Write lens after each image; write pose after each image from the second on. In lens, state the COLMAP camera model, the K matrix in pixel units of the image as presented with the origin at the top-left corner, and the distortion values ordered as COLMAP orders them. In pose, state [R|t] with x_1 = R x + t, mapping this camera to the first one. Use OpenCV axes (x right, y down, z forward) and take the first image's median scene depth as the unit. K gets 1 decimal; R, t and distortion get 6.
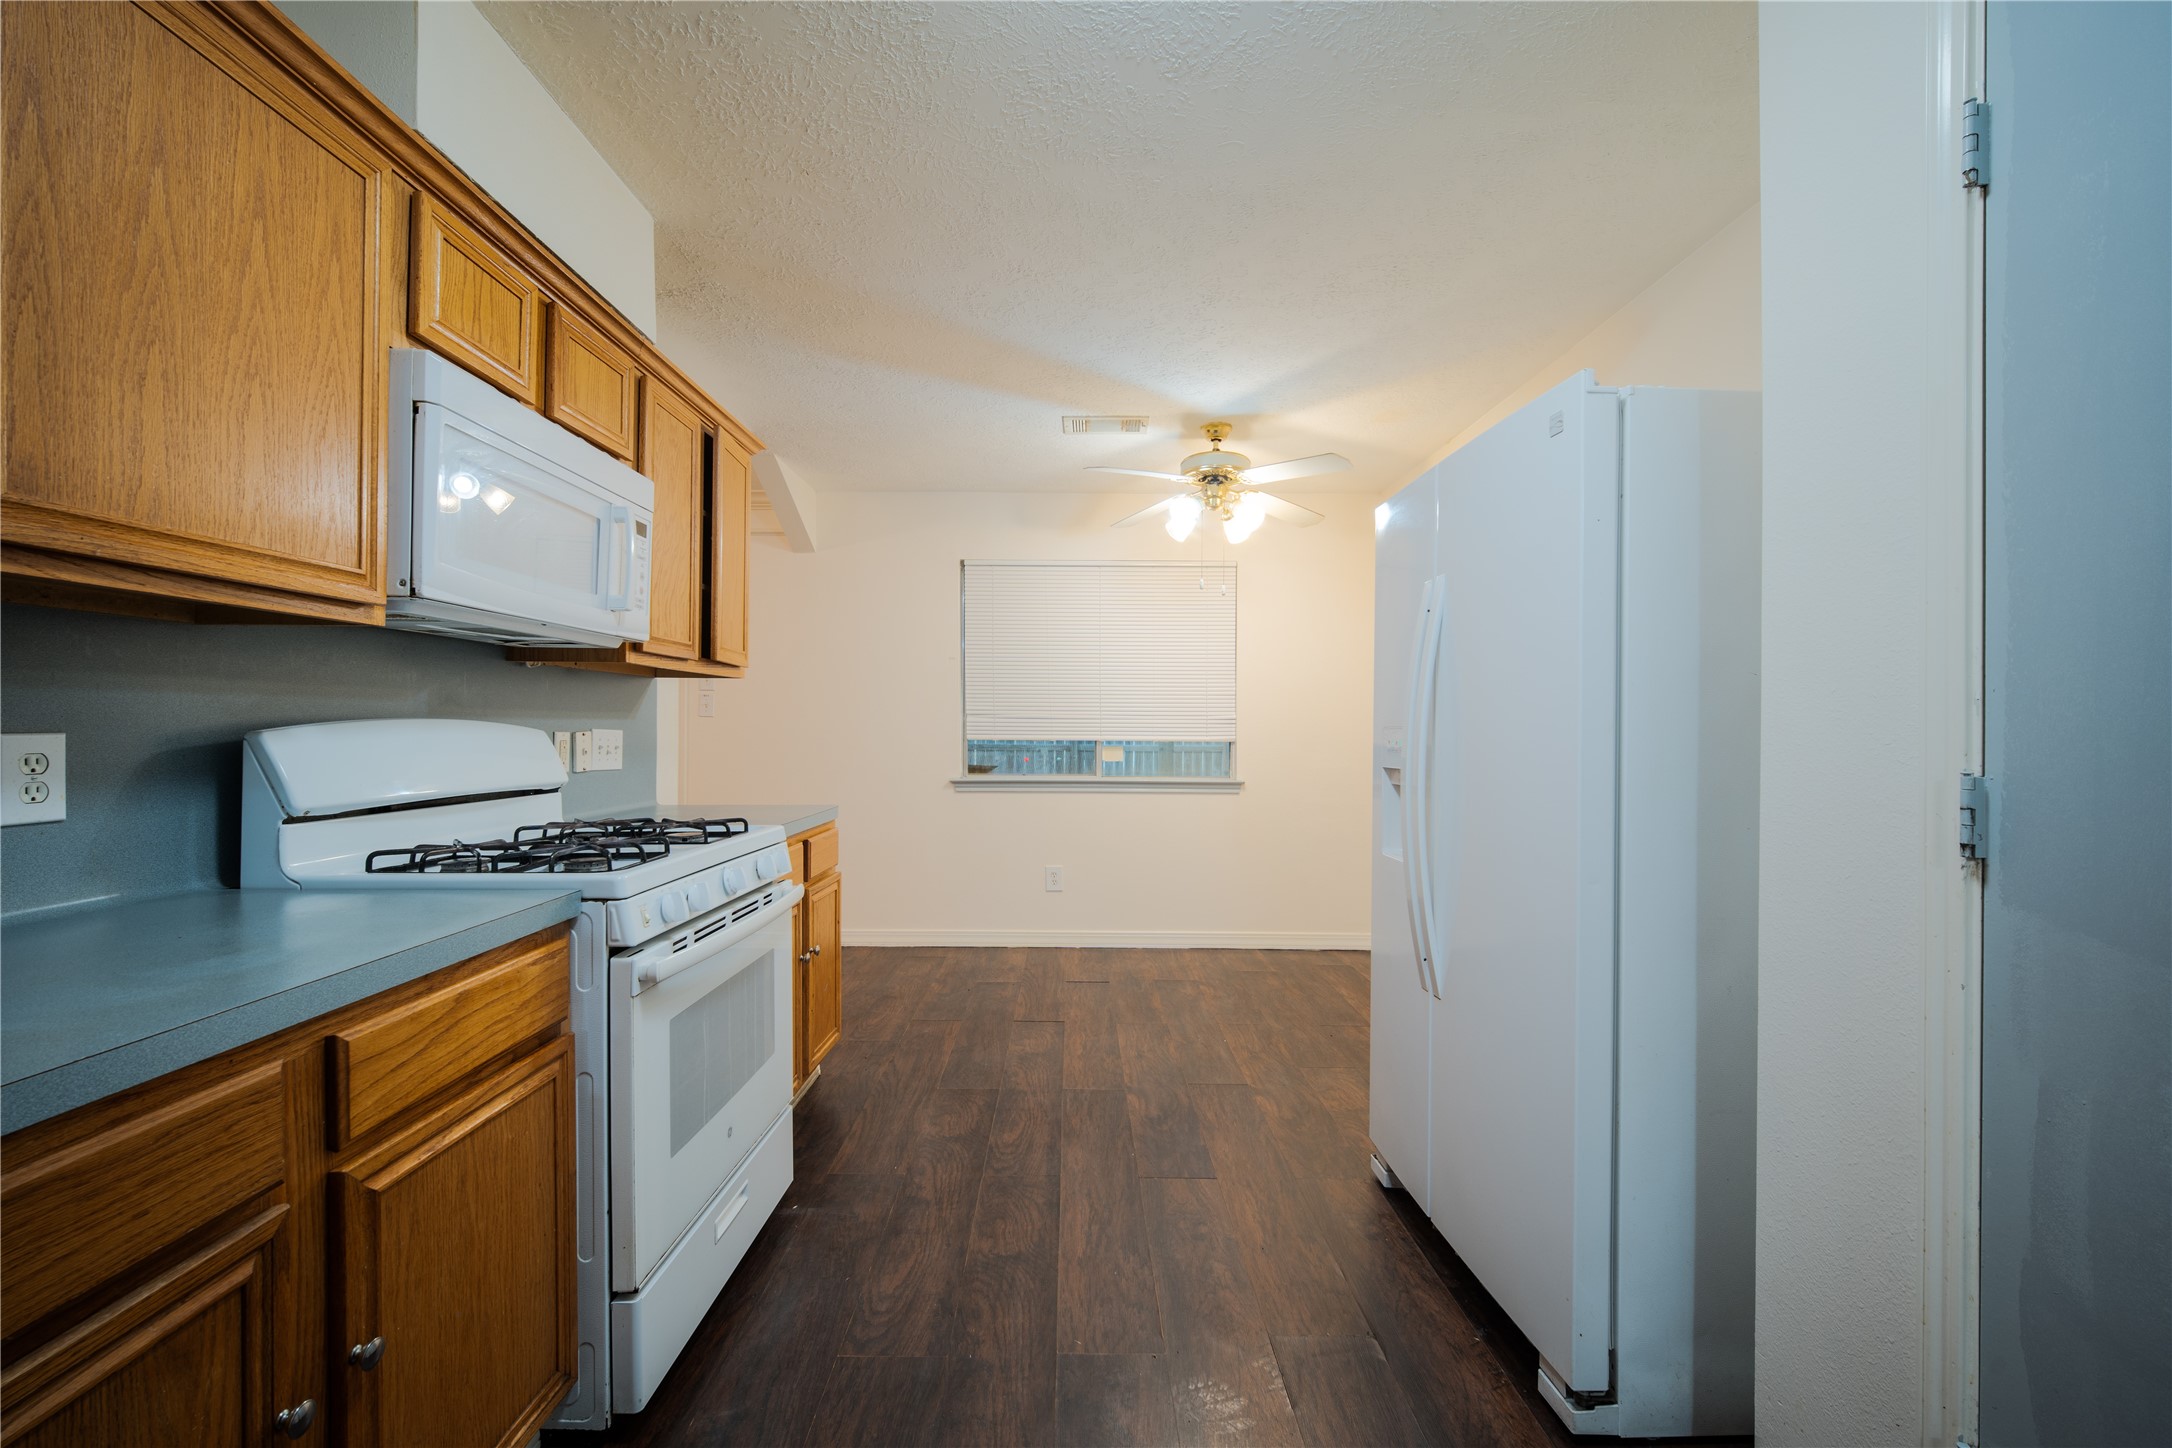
lens RADIAL K [[876.4, 0, 1070.8], [0, 876.4, 730.0], [0, 0, 1]] dist [0.010139, -0.000160]
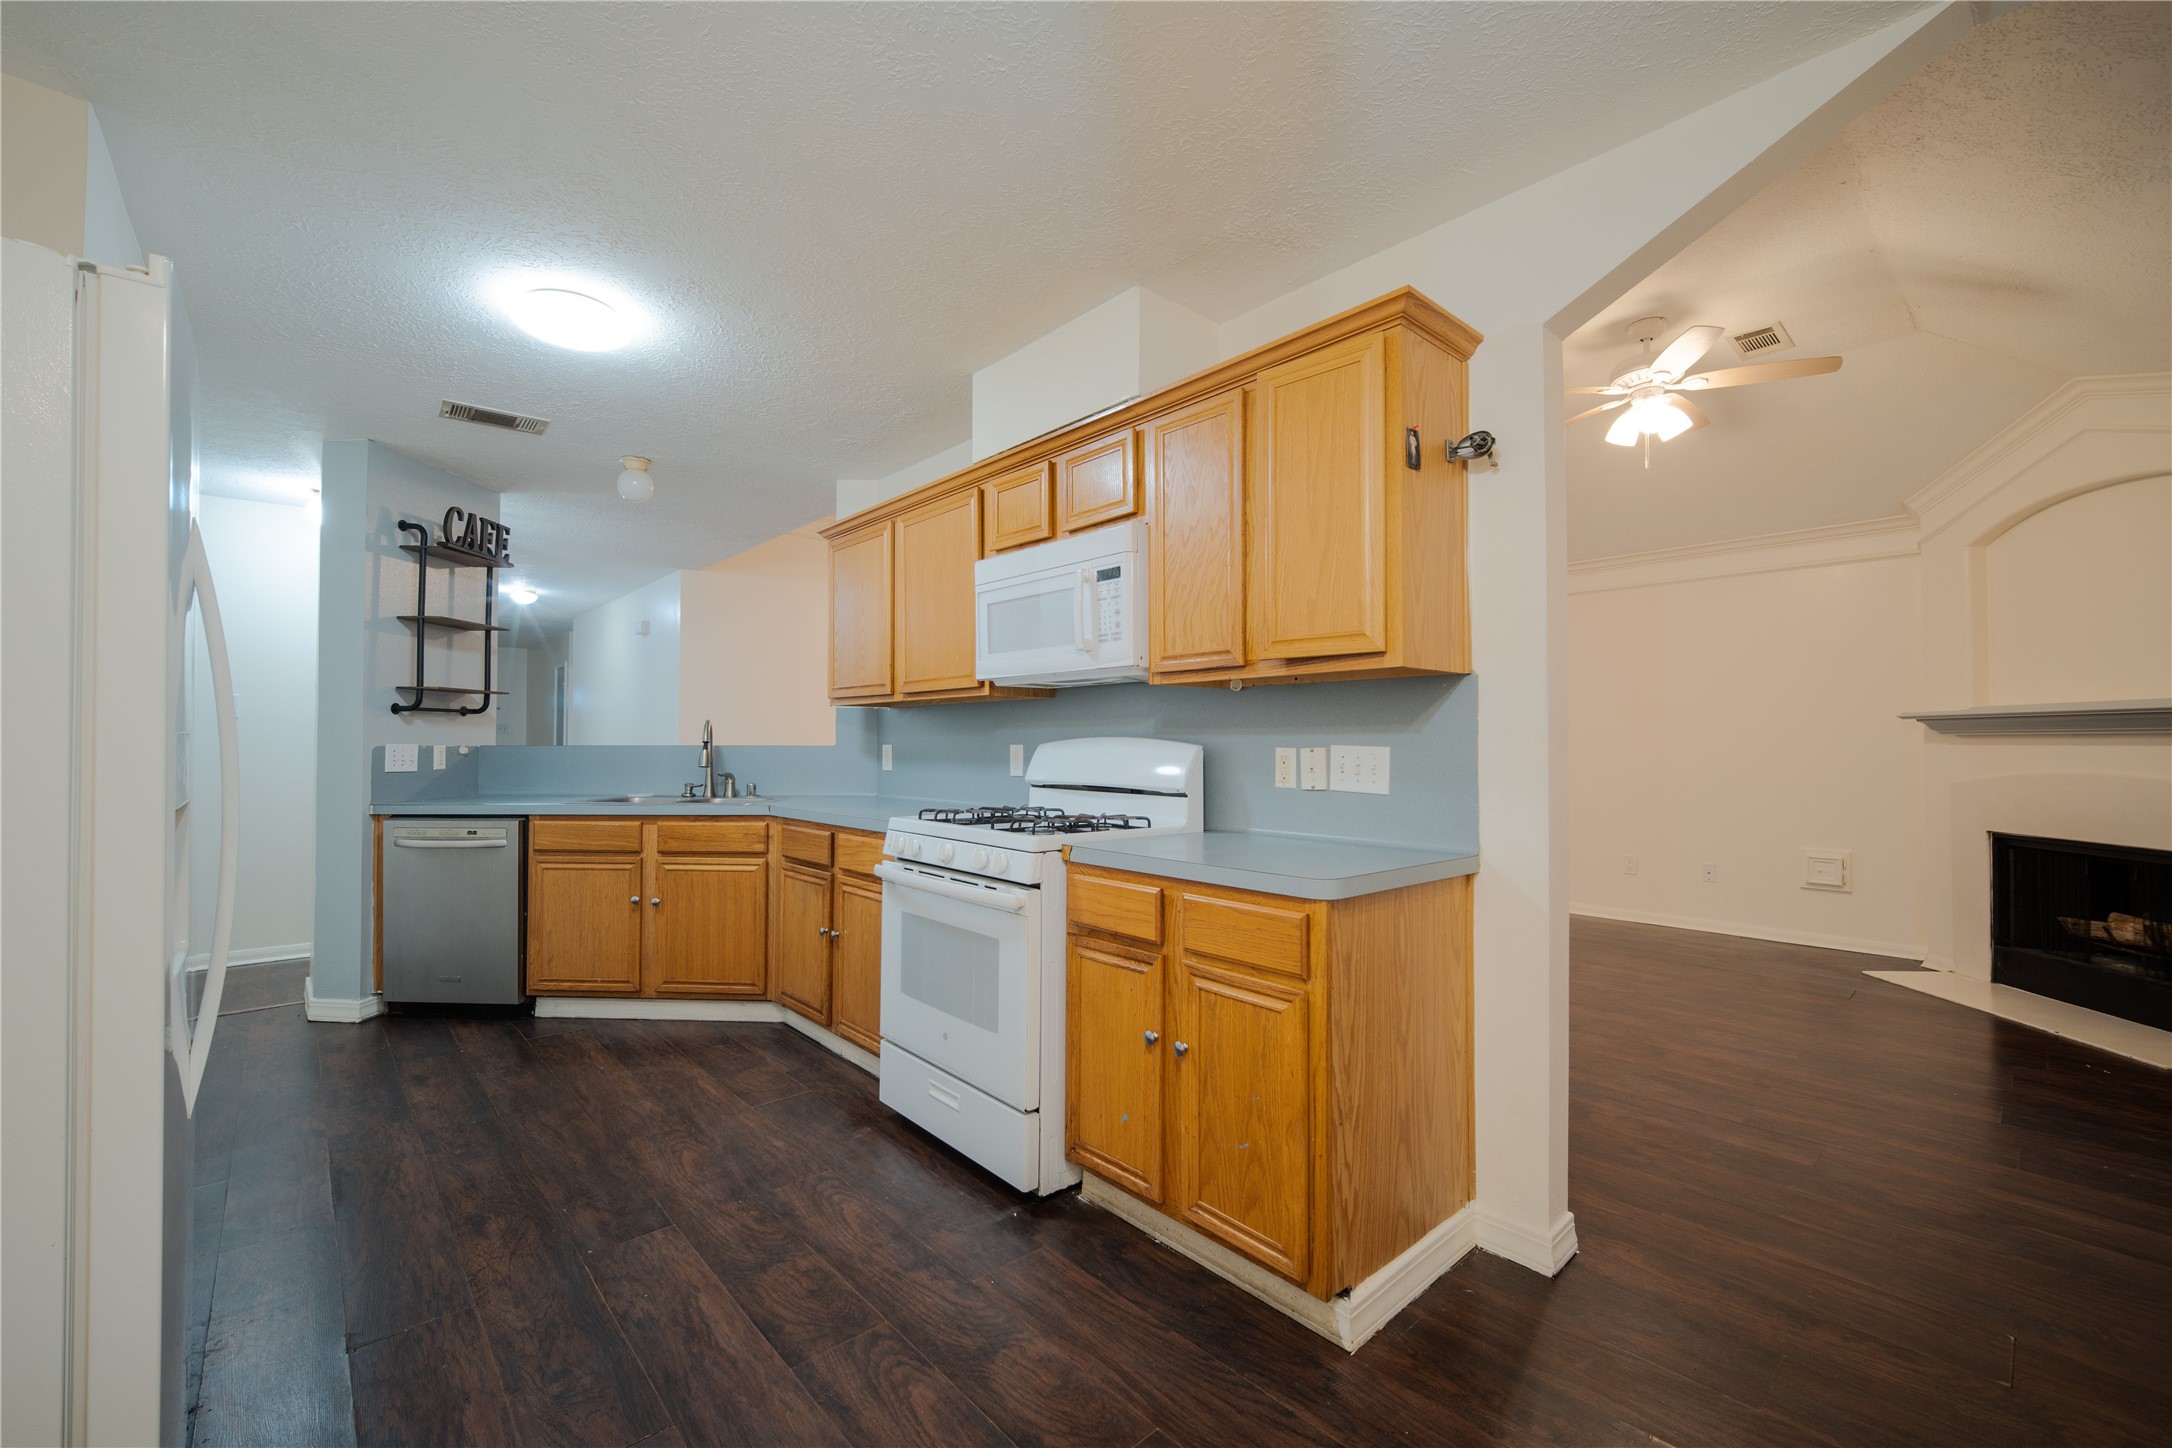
lens RADIAL K [[876.4, 0, 1070.8], [0, 876.4, 730.0], [0, 0, 1]] dist [0.010139, -0.000160]
pose [[-0.744593, -0.011791, -0.667415, 0.316554], [-0.005714, 0.999920, -0.011291, -0.007346], [0.667494, -0.004593, -0.744601, 1.758658]]
